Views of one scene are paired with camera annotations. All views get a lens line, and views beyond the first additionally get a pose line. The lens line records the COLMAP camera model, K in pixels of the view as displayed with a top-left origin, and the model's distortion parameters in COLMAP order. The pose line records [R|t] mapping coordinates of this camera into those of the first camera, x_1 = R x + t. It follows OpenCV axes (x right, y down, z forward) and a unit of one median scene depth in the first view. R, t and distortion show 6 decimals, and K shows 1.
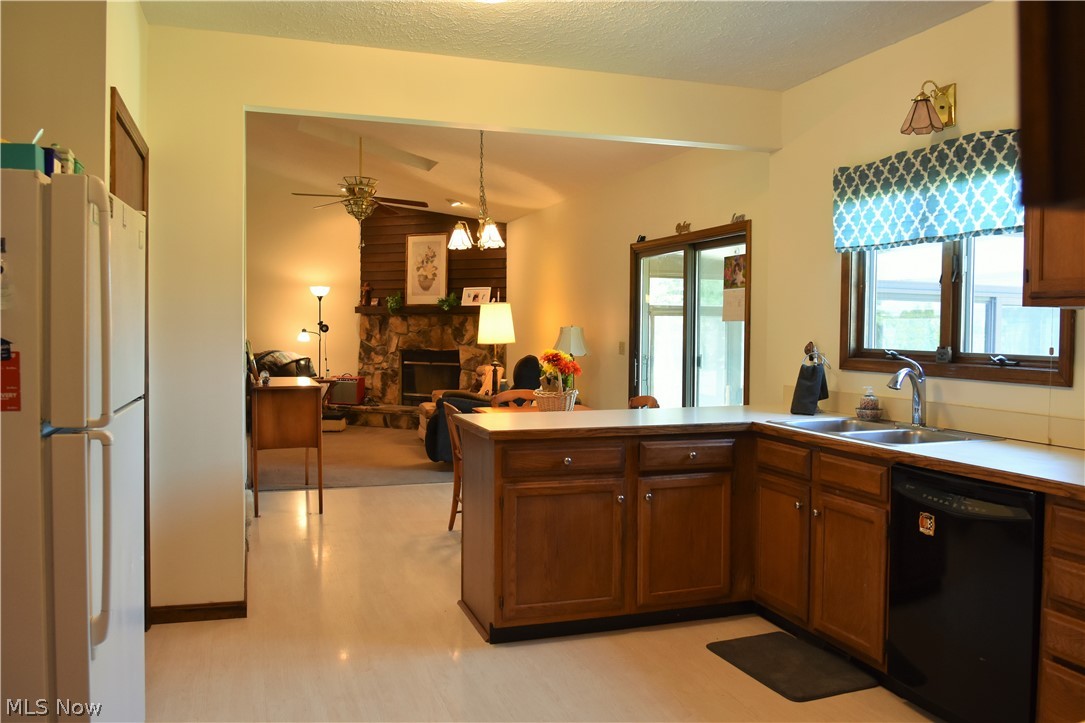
lens RADIAL K [[851.6, 0, 543.9], [0, 851.6, 359.4], [0, 0, 1]] dist [-0.002805, 0.001238]
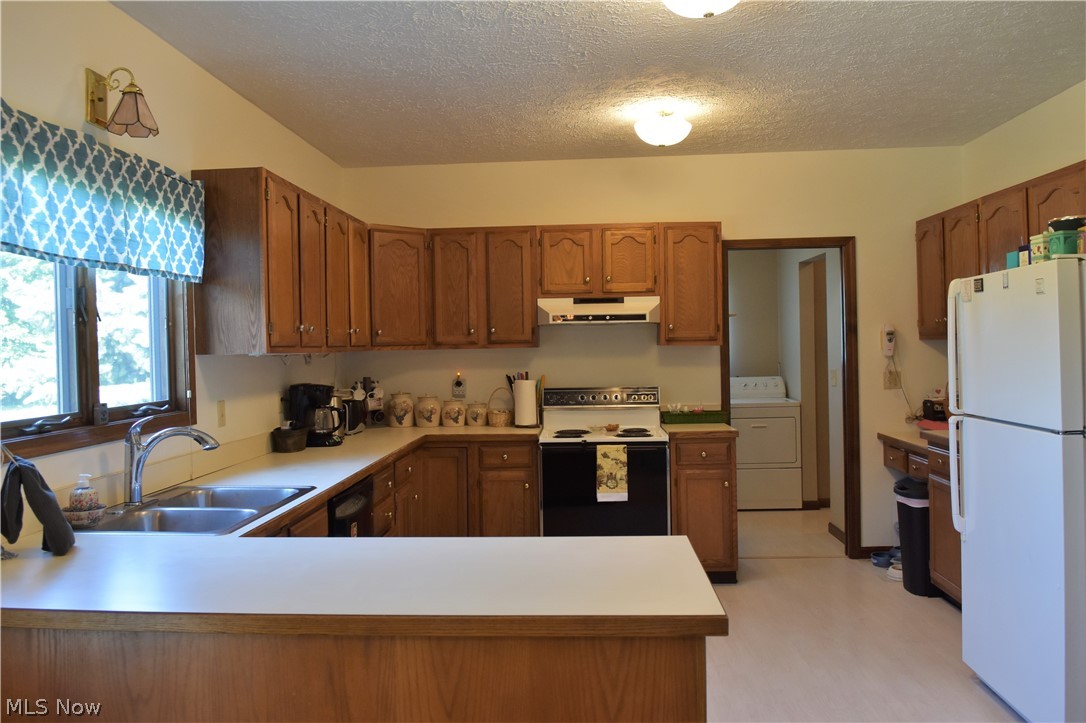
lens RADIAL K [[785.2, 0, 544.1], [0, 785.2, 354.3], [0, 0, 1]] dist [0.004301, 0.001890]
pose [[-0.922916, -0.027637, 0.384008, -0.184594], [-0.004366, 0.998107, 0.061341, -0.104816], [-0.384977, 0.054936, -0.921290, 1.485249]]
